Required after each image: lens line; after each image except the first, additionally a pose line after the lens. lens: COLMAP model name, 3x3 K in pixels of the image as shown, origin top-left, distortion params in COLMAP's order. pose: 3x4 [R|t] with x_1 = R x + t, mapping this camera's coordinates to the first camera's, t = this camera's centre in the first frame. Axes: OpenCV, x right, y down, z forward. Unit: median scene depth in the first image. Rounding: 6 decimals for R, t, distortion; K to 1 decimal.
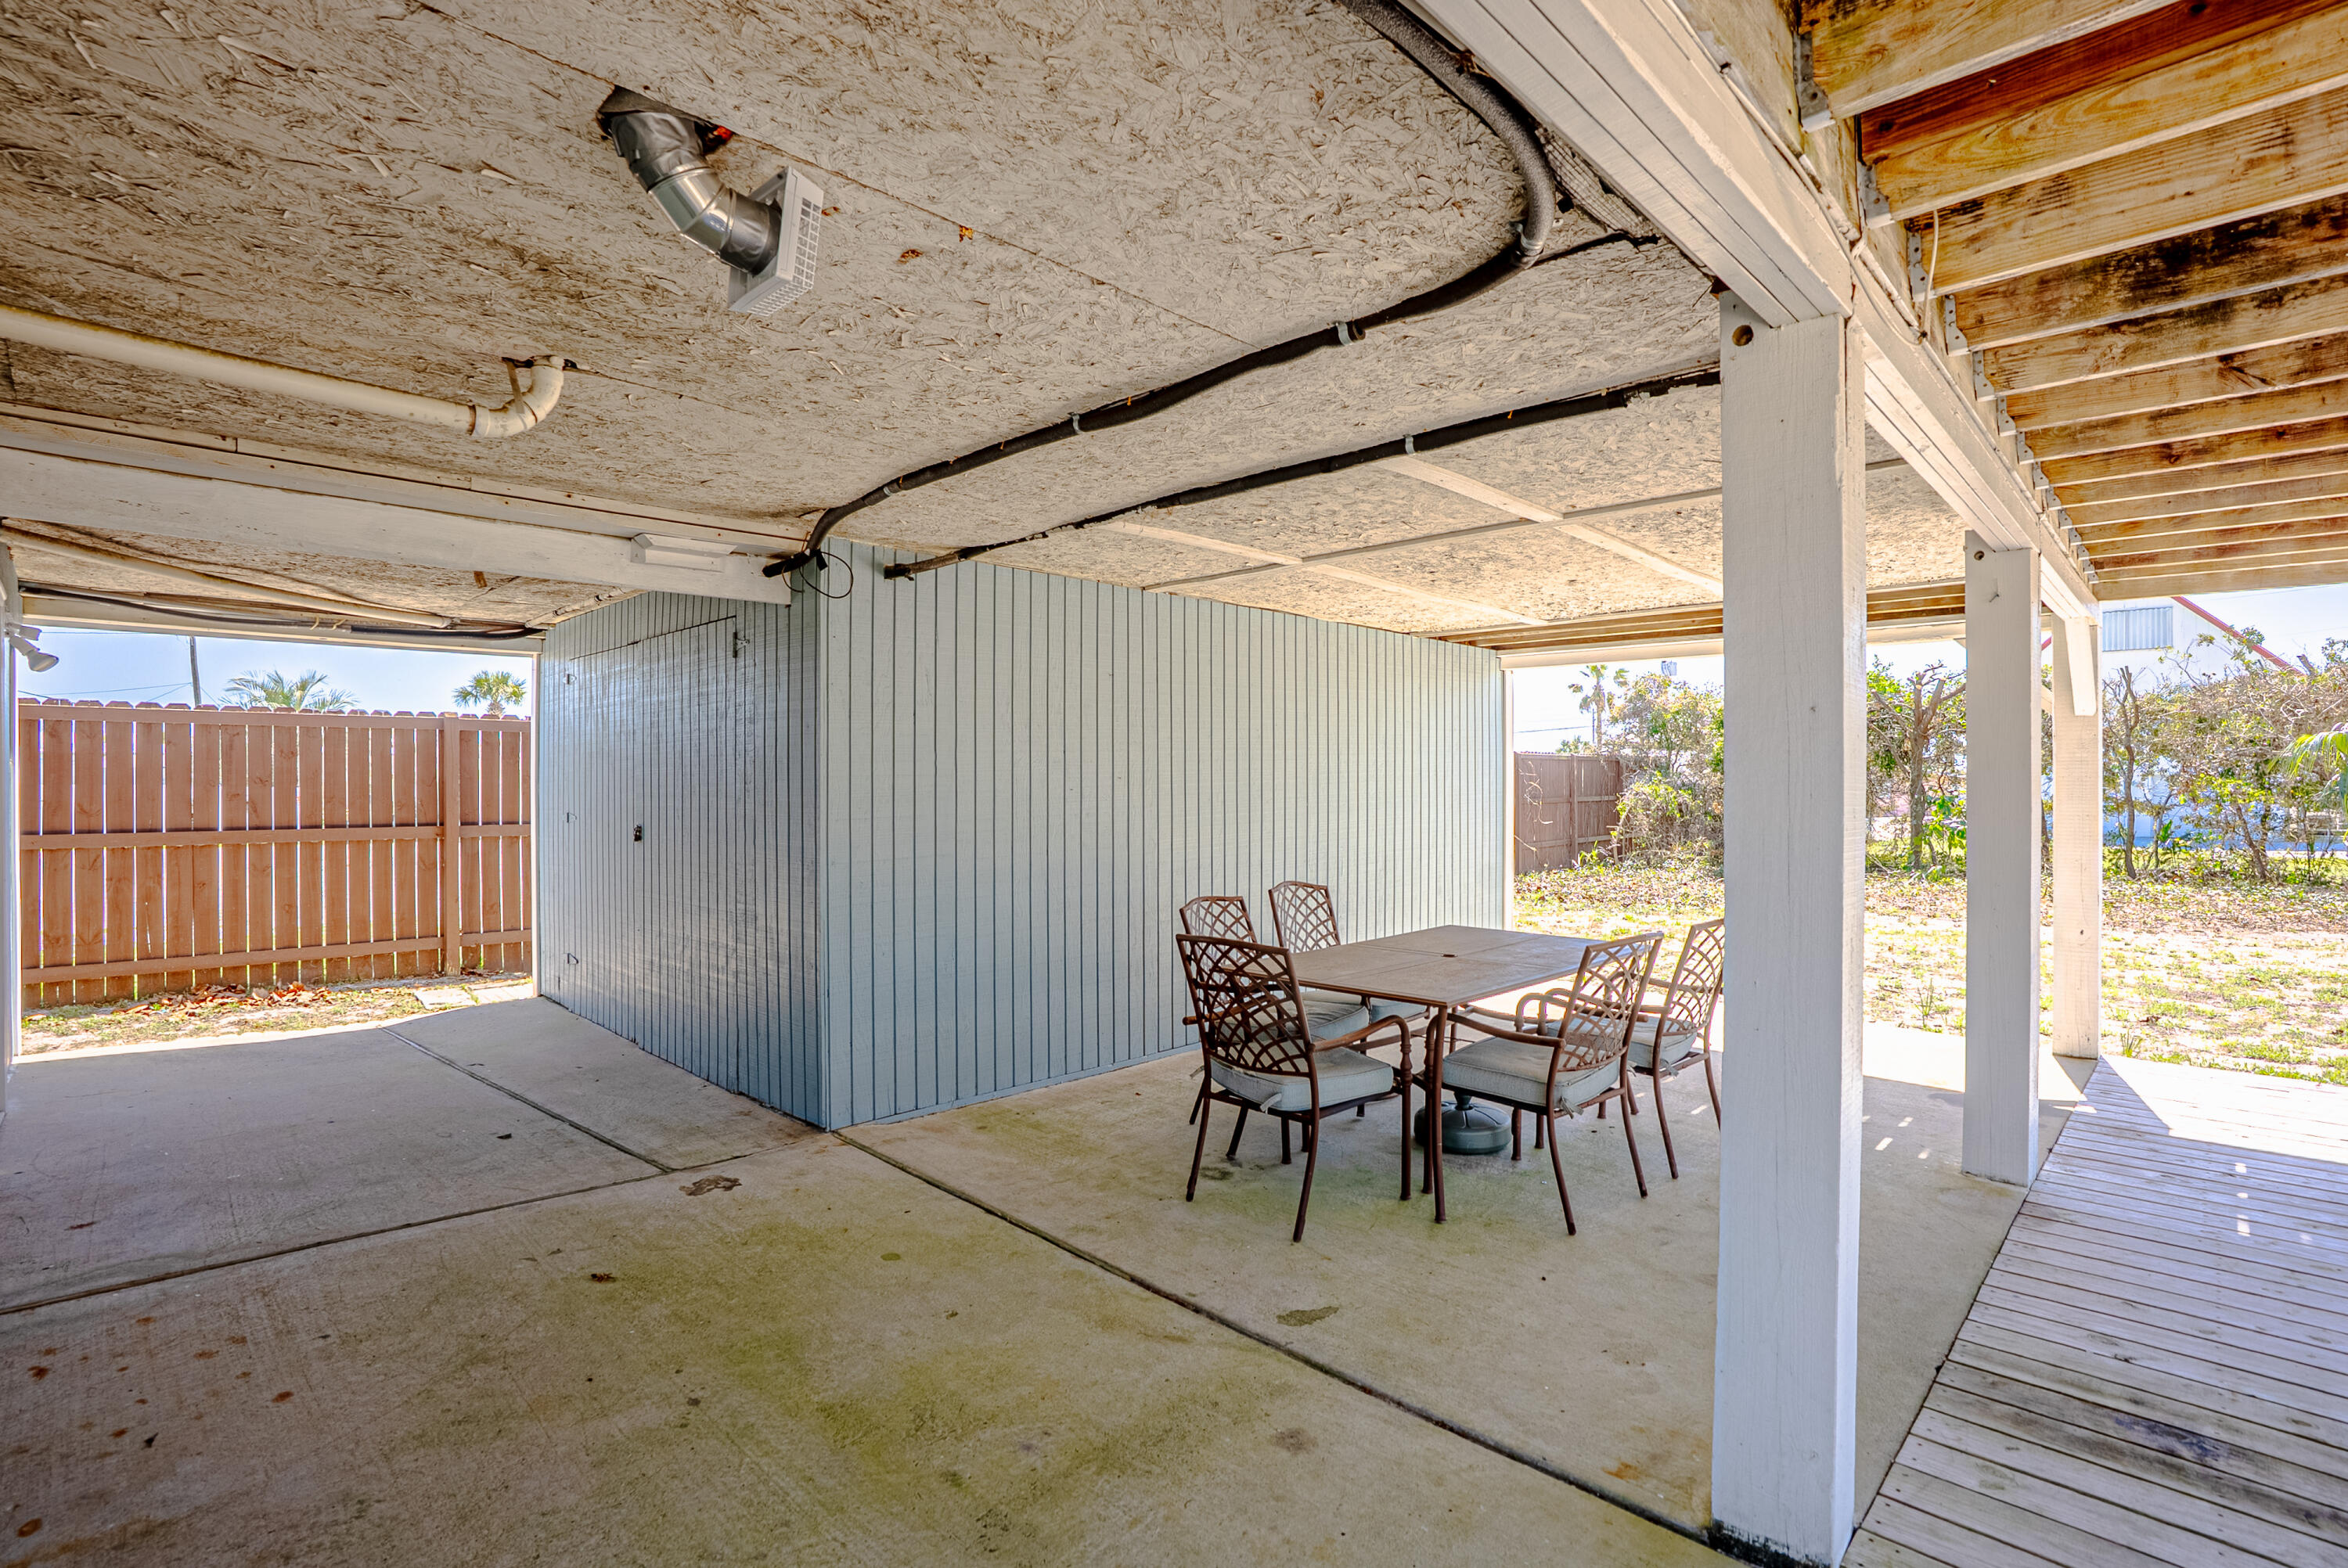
lens RADIAL K [[1092.6, 0, 1180.5], [0, 1092.6, 778.1], [0, 0, 1]] dist [-0.068356, 0.027377]
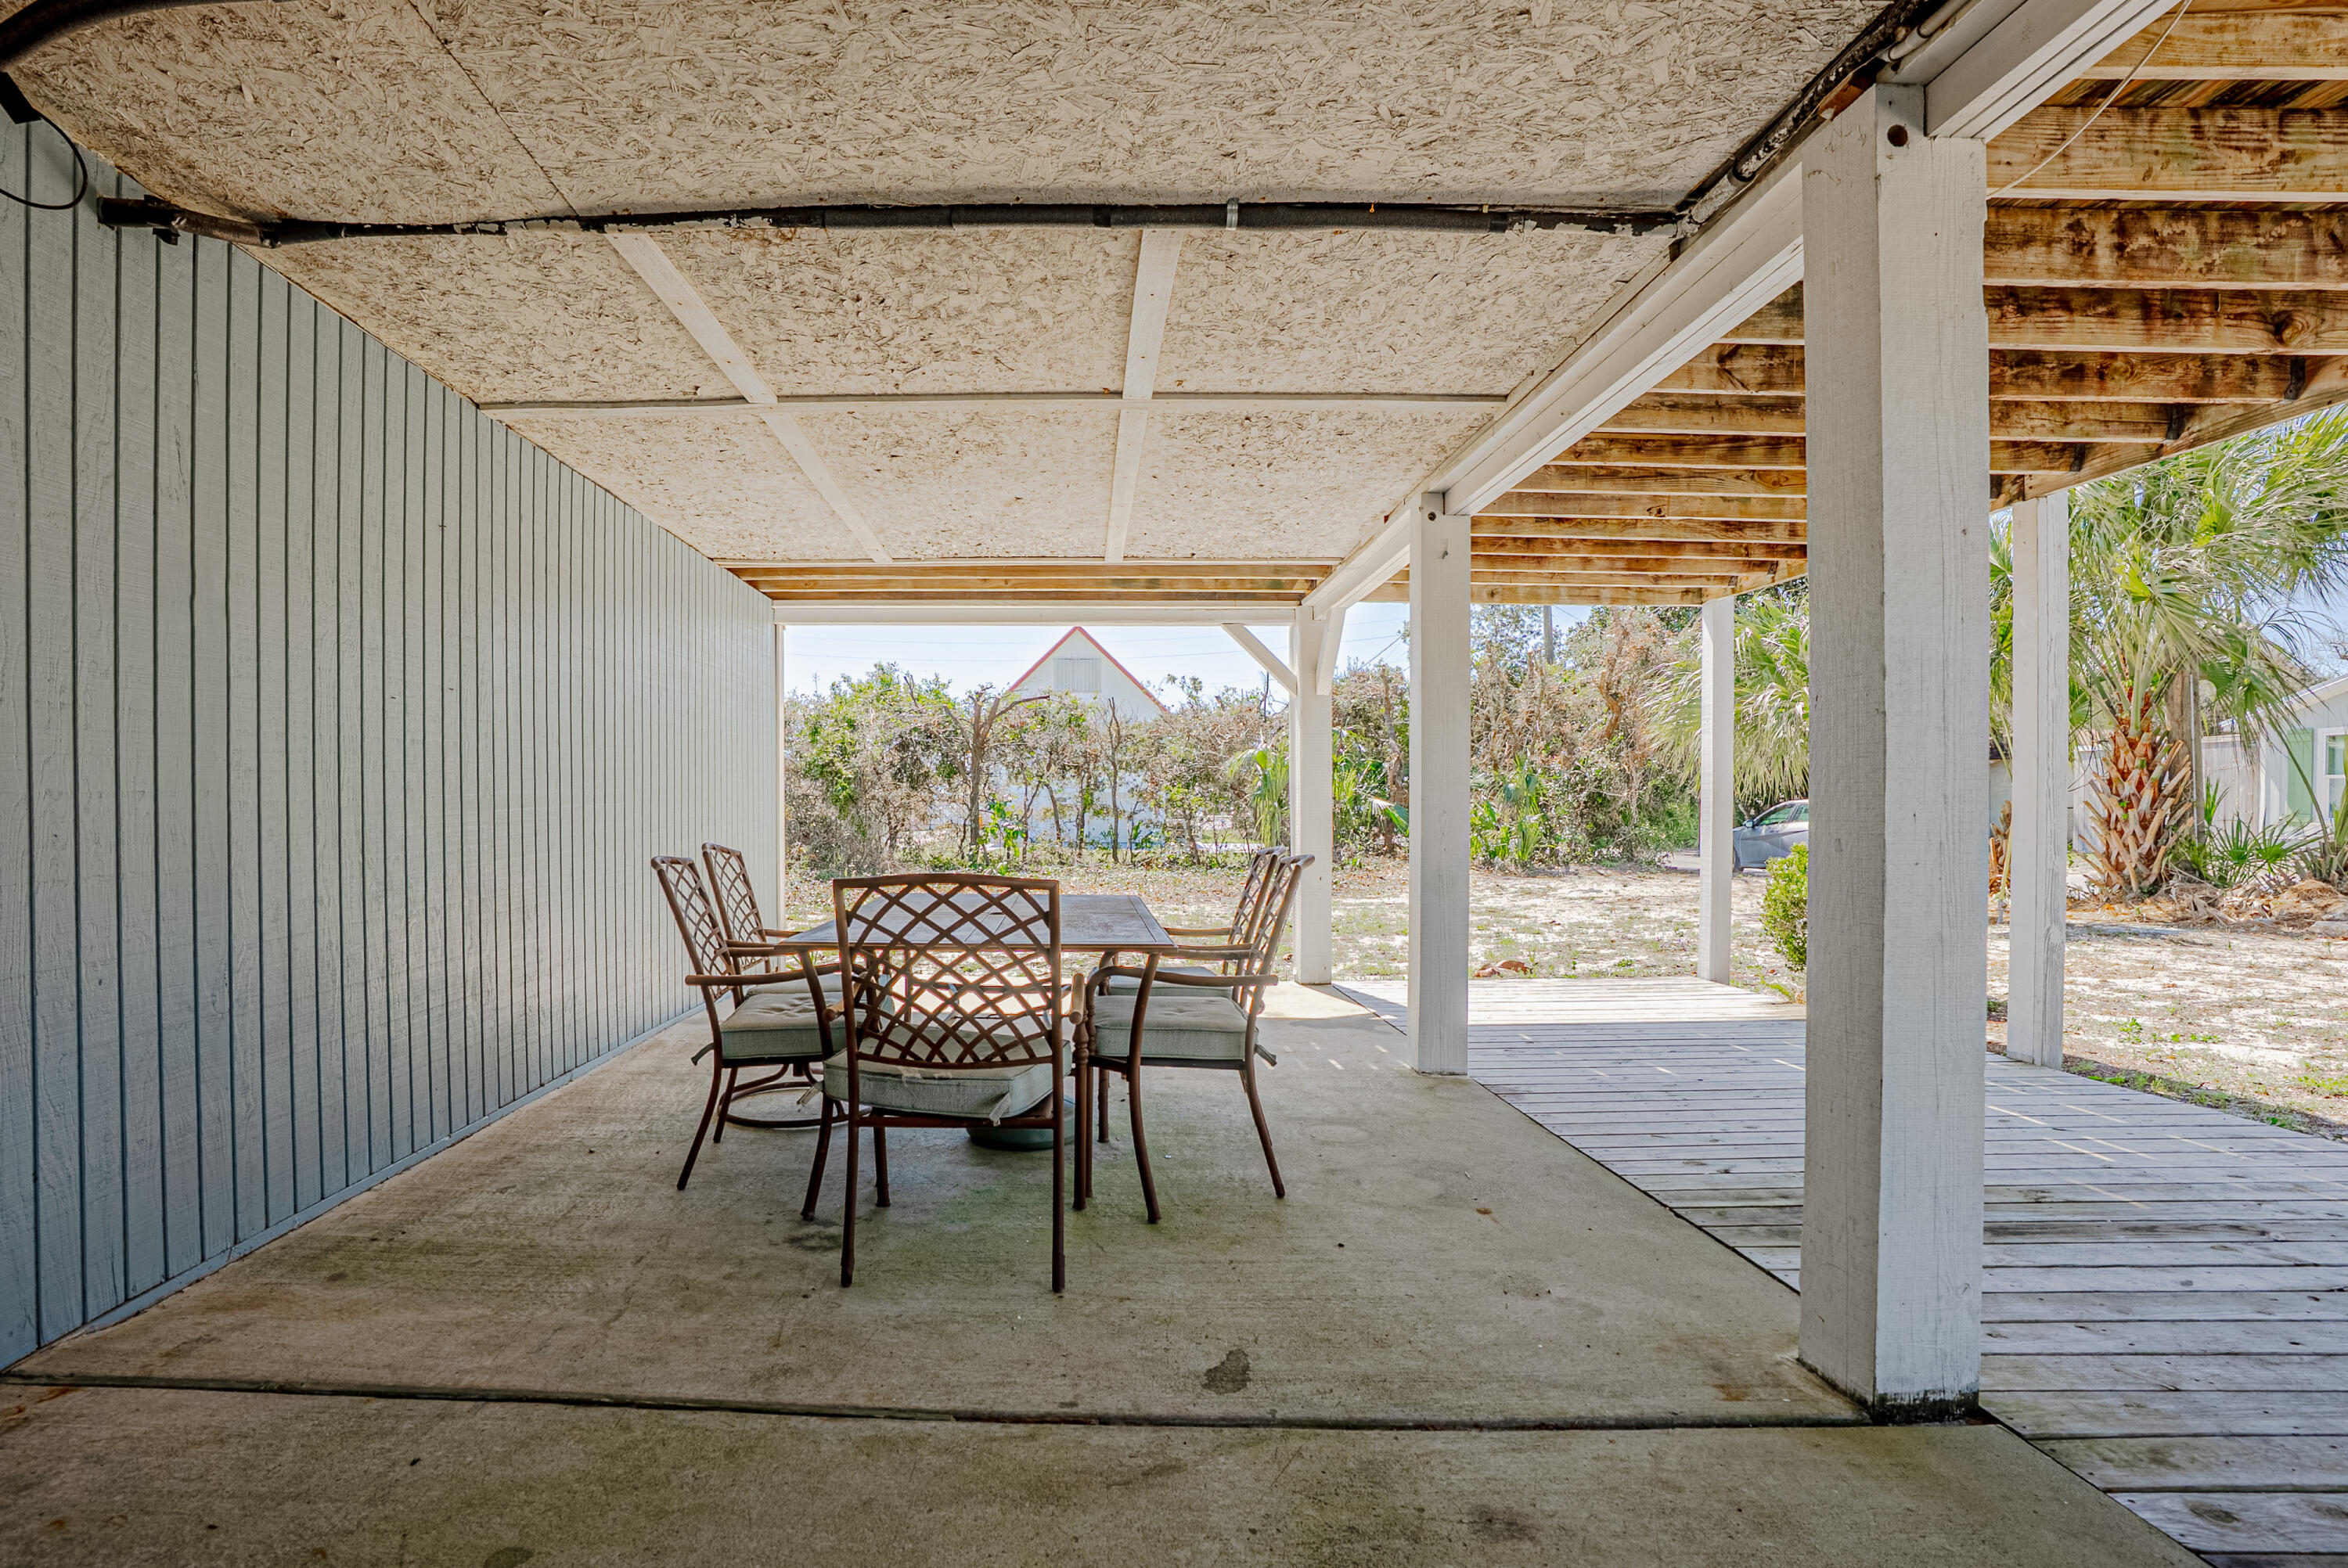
lens RADIAL K [[1152.1, 0, 1172.9], [0, 1152.1, 794.6], [0, 0, 1]] dist [-0.075613, 0.031405]
pose [[0.728590, -0.003701, 0.684940, -0.333945], [-0.005195, 0.999927, 0.010929, 0.087897], [-0.684930, -0.011521, 0.728518, 0.385743]]
